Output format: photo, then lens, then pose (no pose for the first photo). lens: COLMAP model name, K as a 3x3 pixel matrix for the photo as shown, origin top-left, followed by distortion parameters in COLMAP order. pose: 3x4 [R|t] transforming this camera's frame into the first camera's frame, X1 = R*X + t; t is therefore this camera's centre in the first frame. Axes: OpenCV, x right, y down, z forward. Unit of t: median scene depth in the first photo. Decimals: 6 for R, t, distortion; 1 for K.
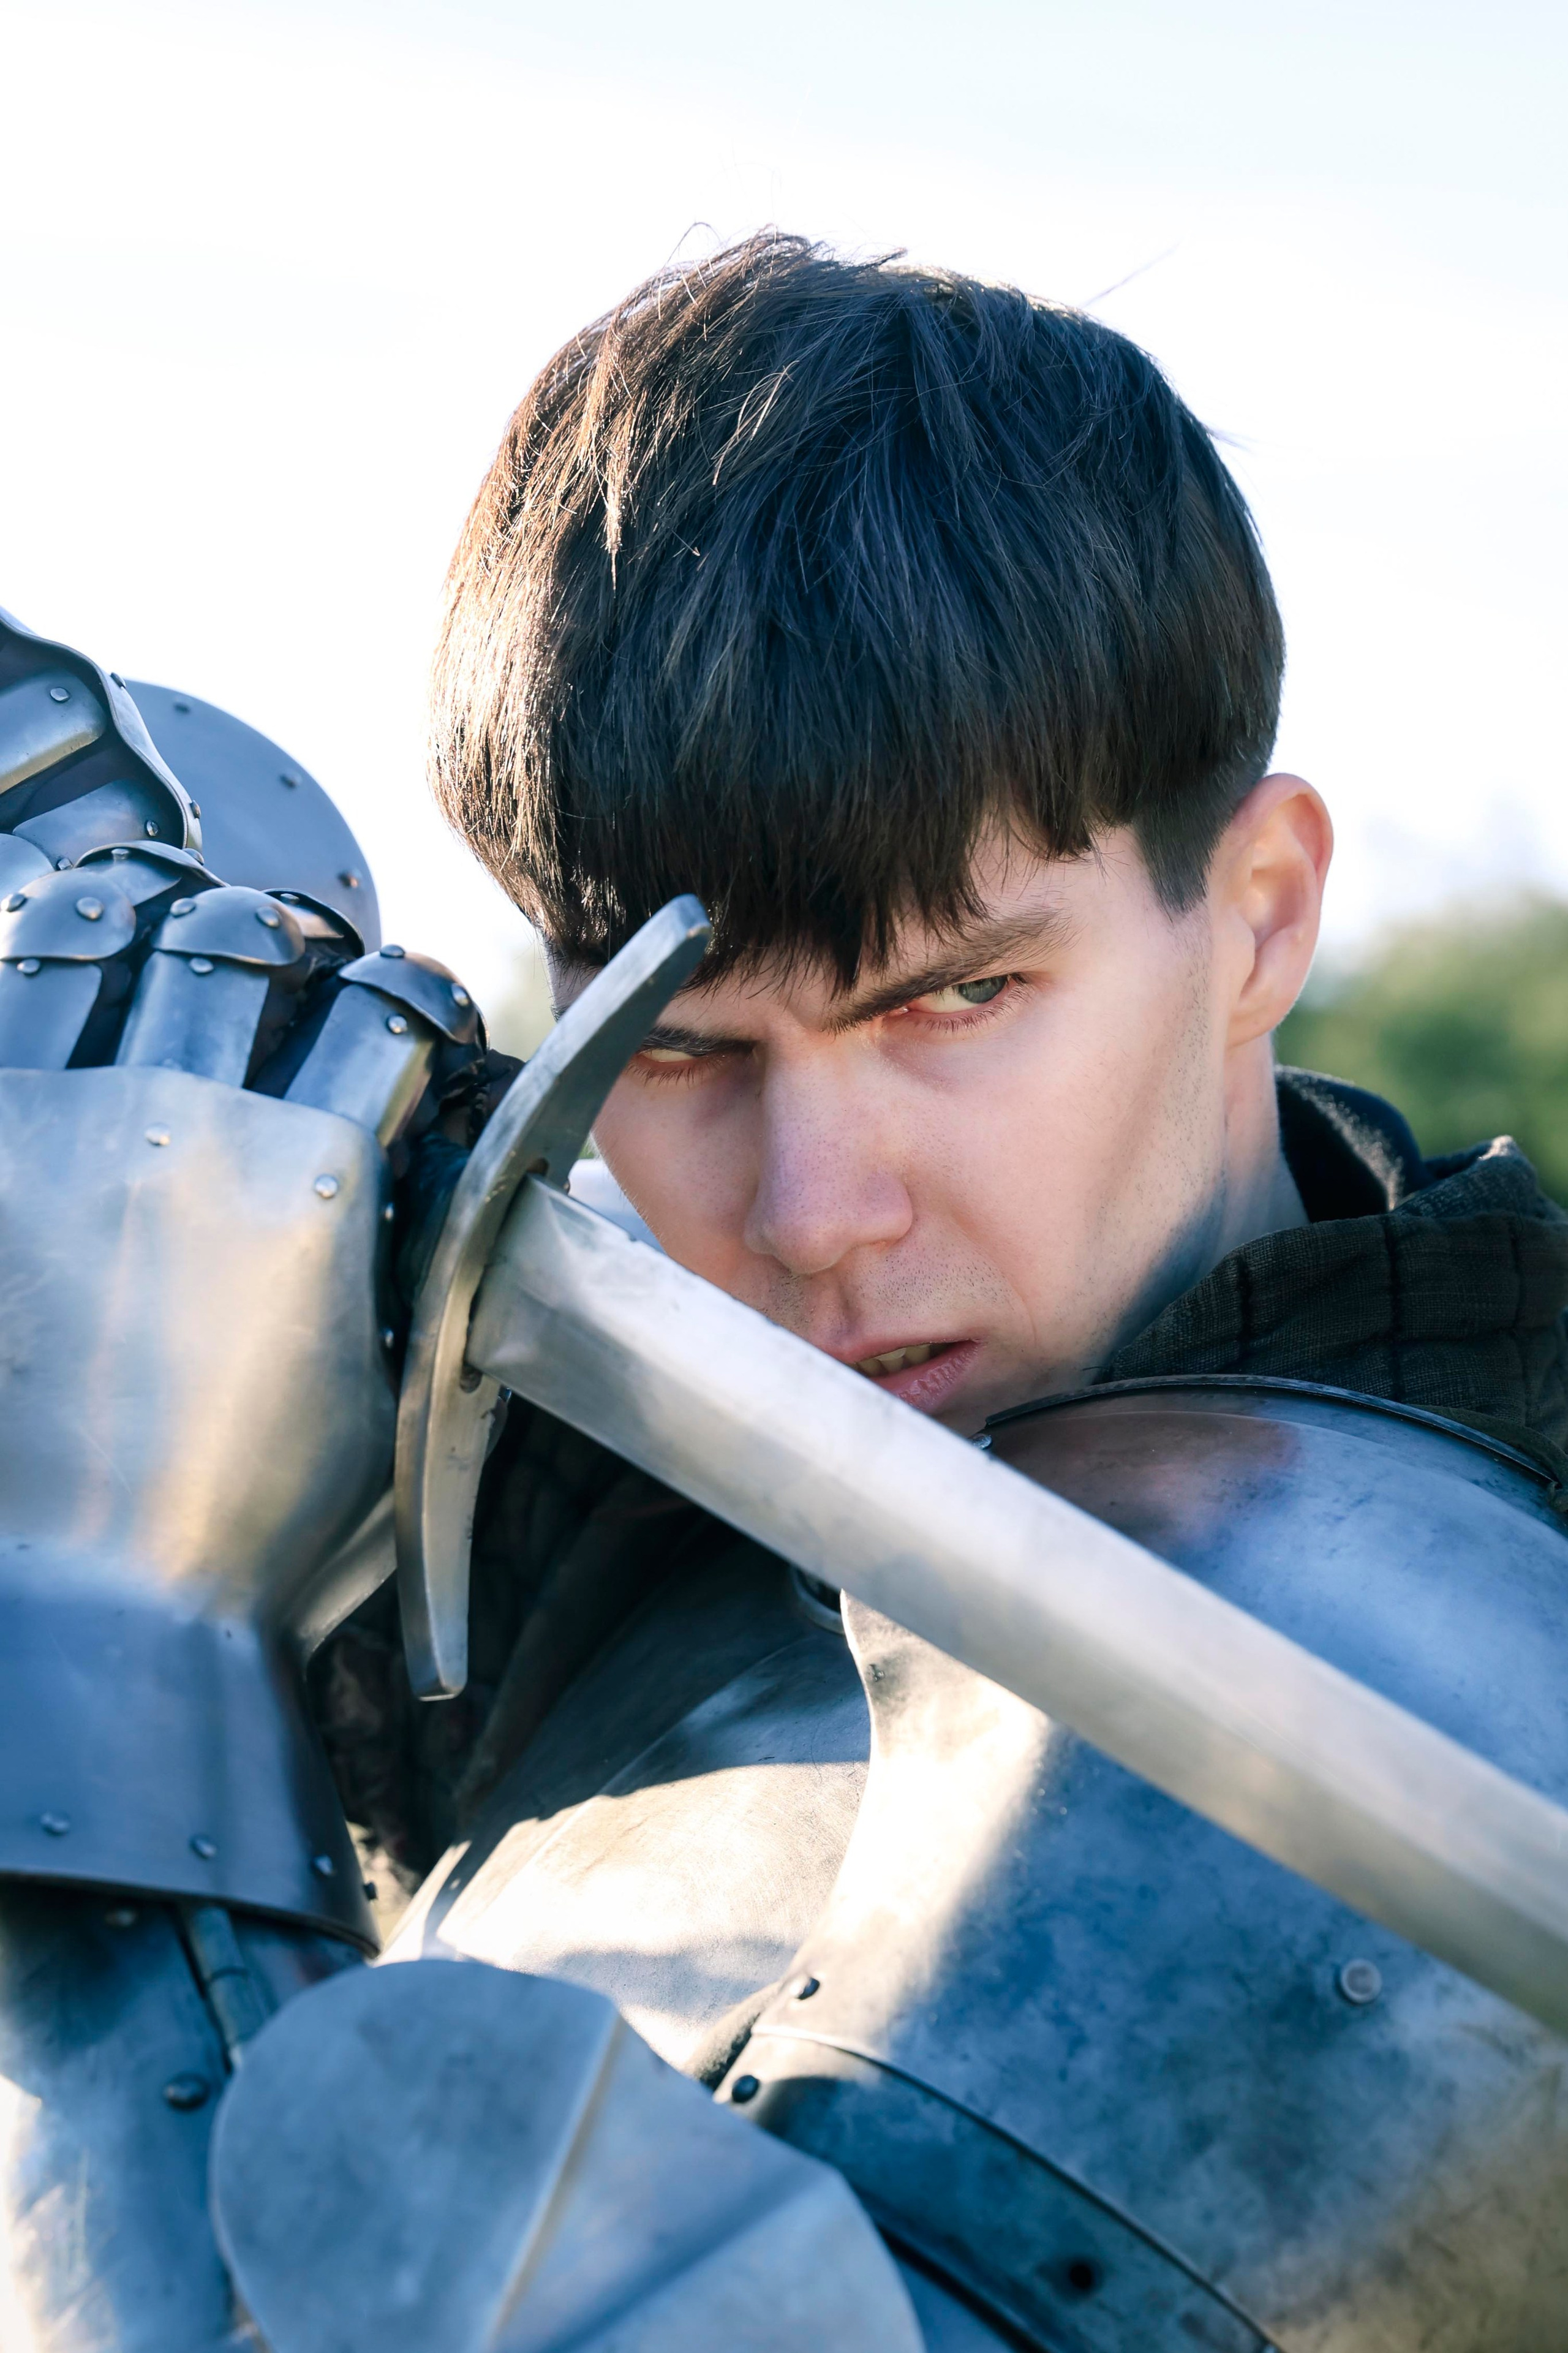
lens RADIAL K [[5182.1, 0, 784.0], [0, 5182.1, 1176.5], [0, 0, 1]] dist [-0.137464, 0.182265]
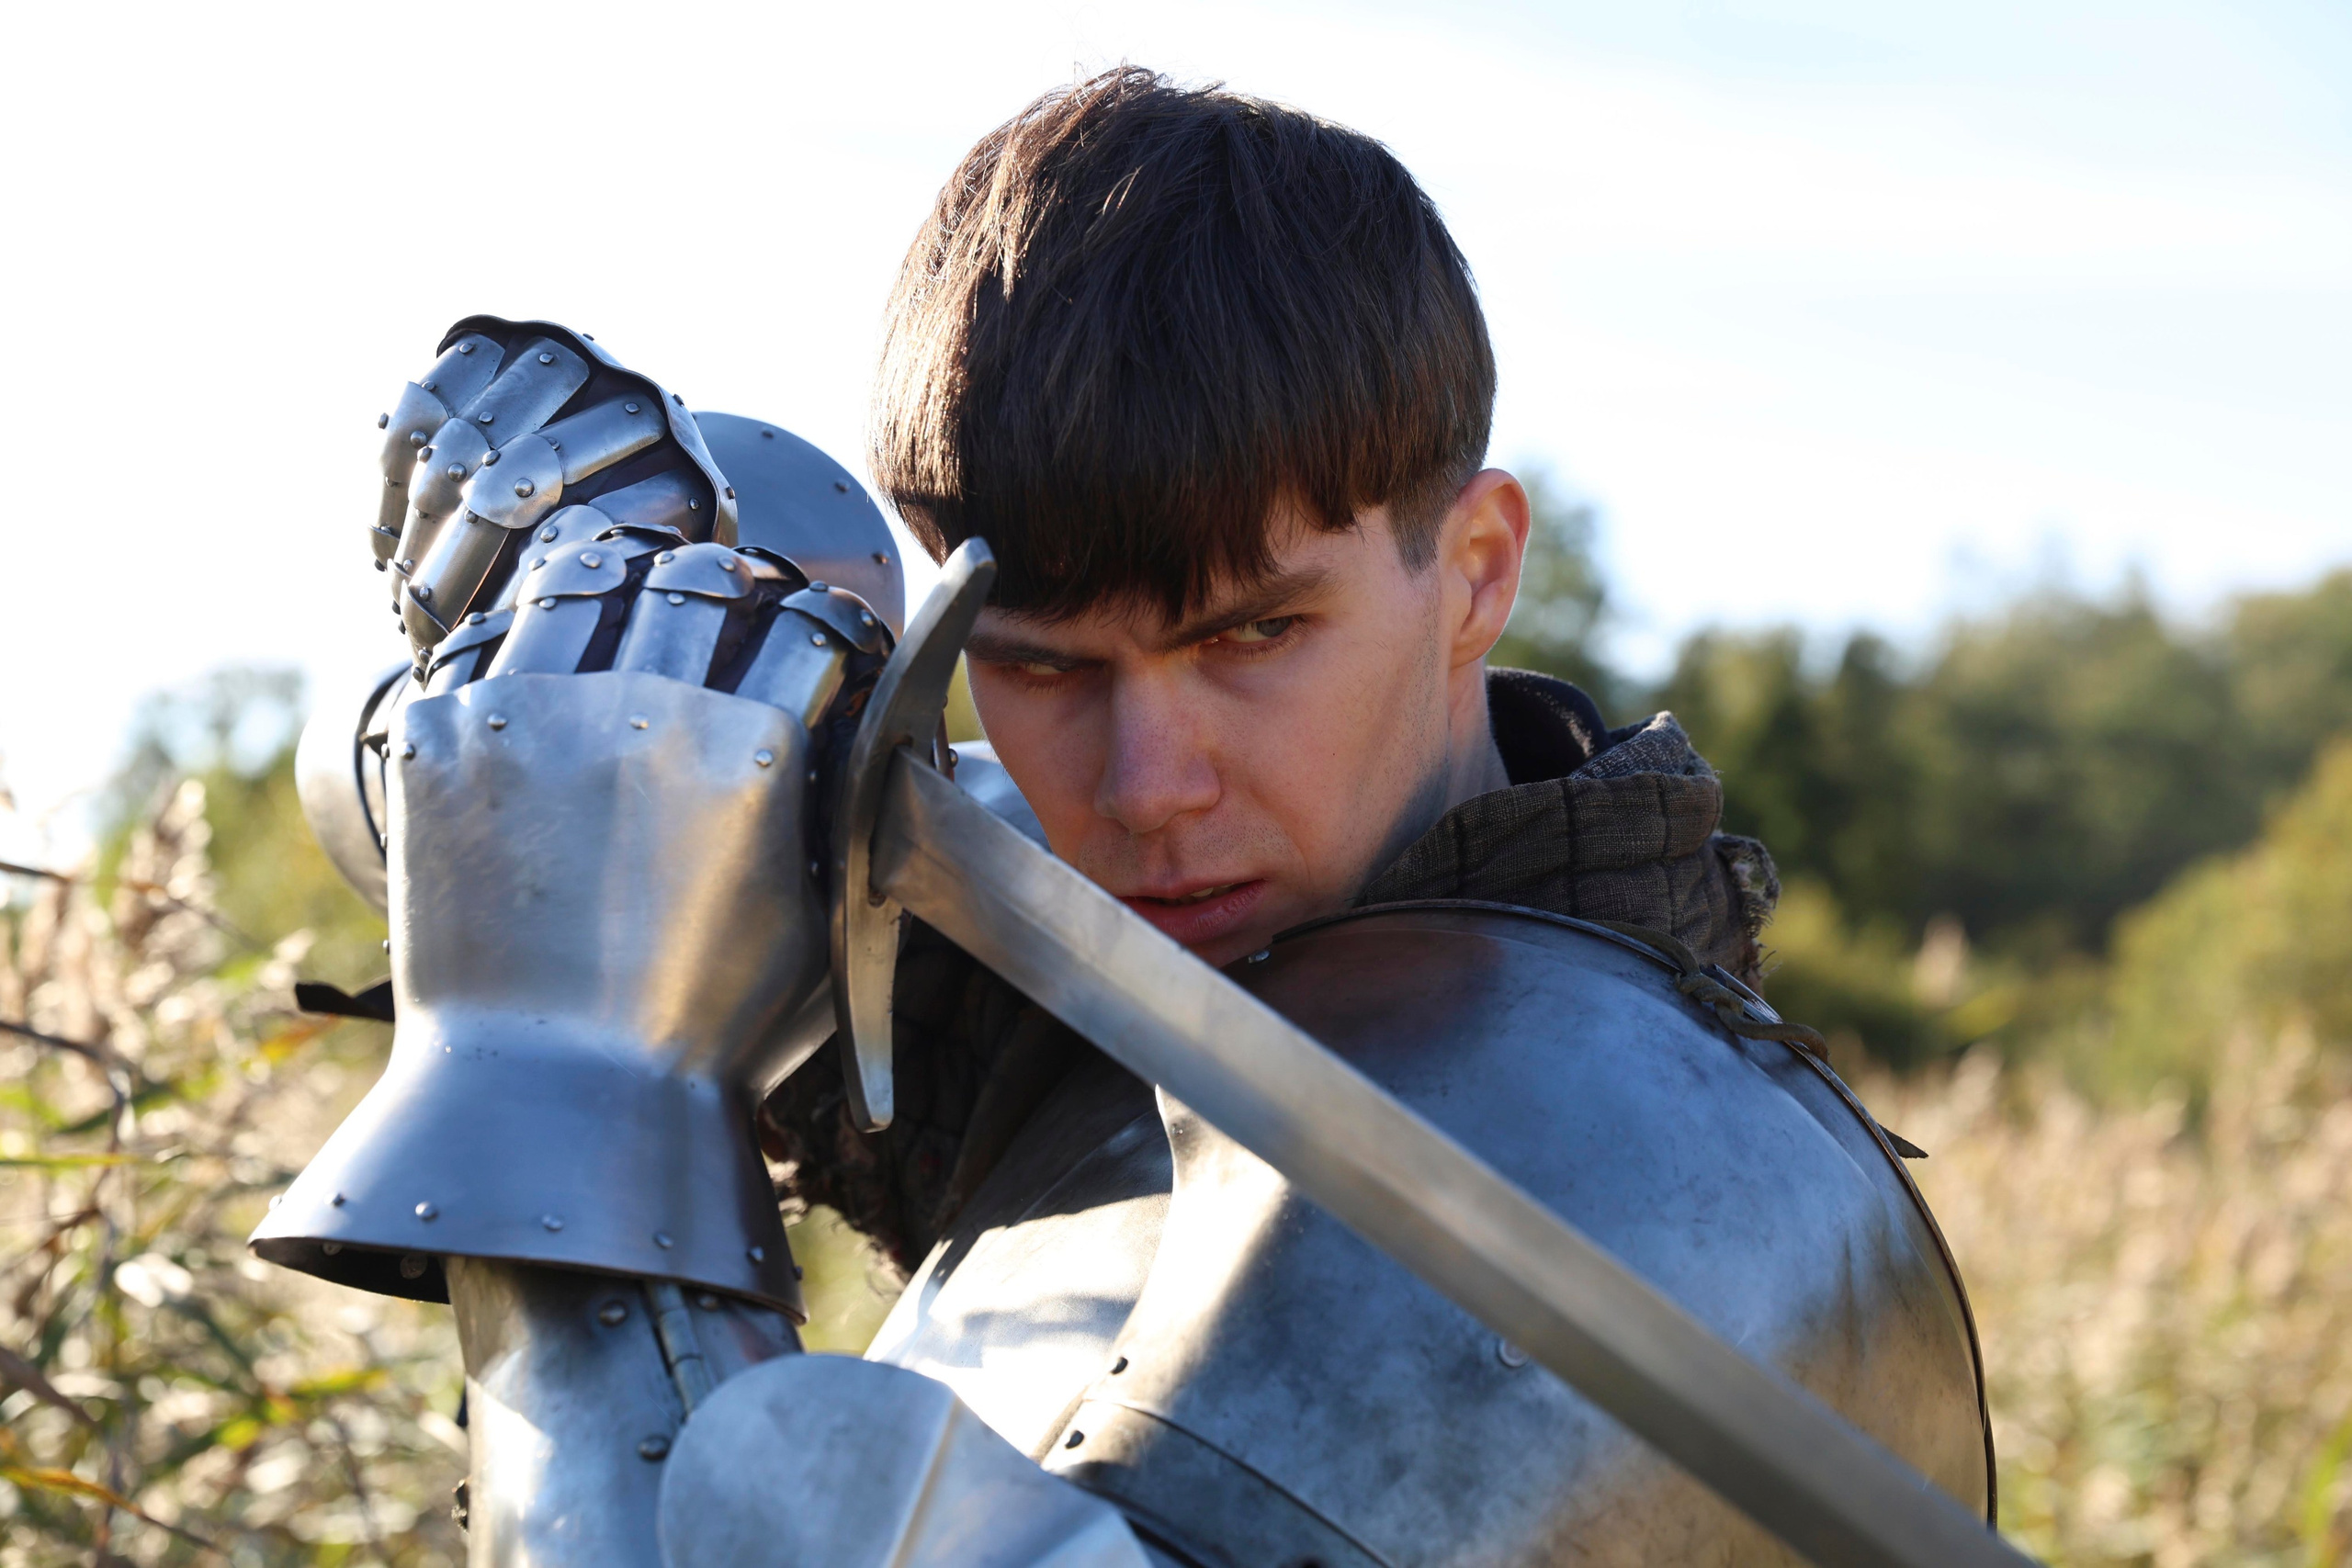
lens RADIAL K [[5179.8, 0, 1176.0], [0, 5179.8, 784.0], [0, 0, 1]] dist [-0.137464, 0.182265]
pose [[0.987816, 0.000484, 0.155629, -0.199849], [-0.003764, 0.999777, 0.020784, -0.022427], [-0.155584, -0.021116, 0.987597, -0.346402]]
